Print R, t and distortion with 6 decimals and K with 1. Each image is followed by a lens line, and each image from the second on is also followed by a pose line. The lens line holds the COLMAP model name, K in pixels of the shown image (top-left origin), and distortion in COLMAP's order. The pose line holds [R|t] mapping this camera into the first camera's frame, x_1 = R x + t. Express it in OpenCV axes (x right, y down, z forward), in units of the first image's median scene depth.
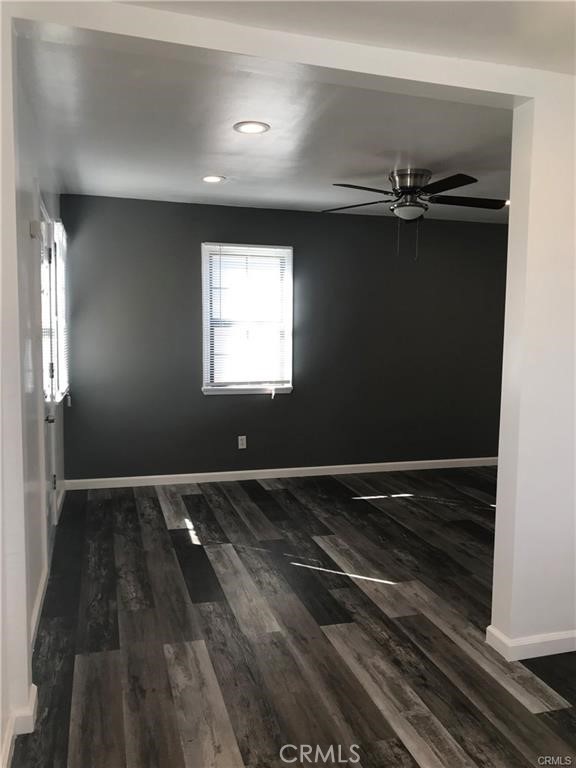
lens RADIAL K [[625.7, 0, 288.0], [0, 625.7, 384.0], [0, 0, 1]] dist [0.000189, 0.001059]
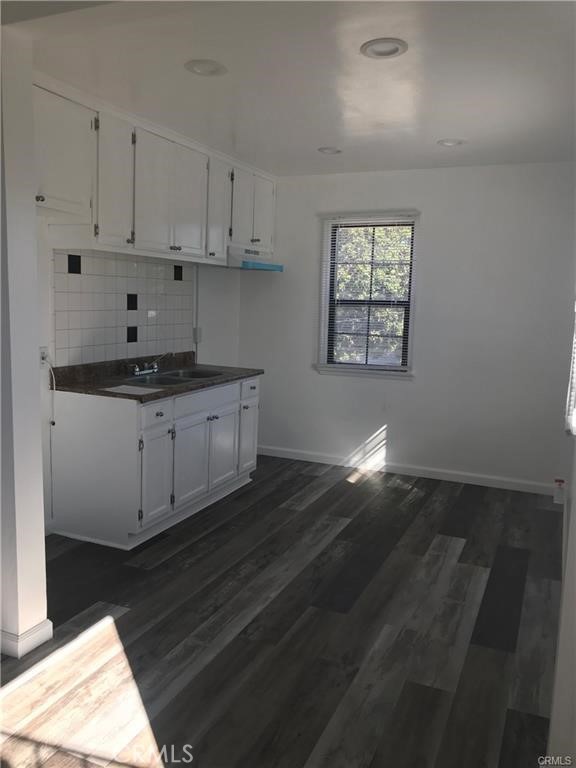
lens RADIAL K [[625.7, 0, 288.0], [0, 625.7, 384.0], [0, 0, 1]] dist [0.000189, 0.001059]
pose [[-0.762391, -0.126993, 0.634533, -0.613007], [0.015674, 0.976643, 0.214294, -0.180939], [-0.646926, 0.173322, -0.742594, 1.745856]]
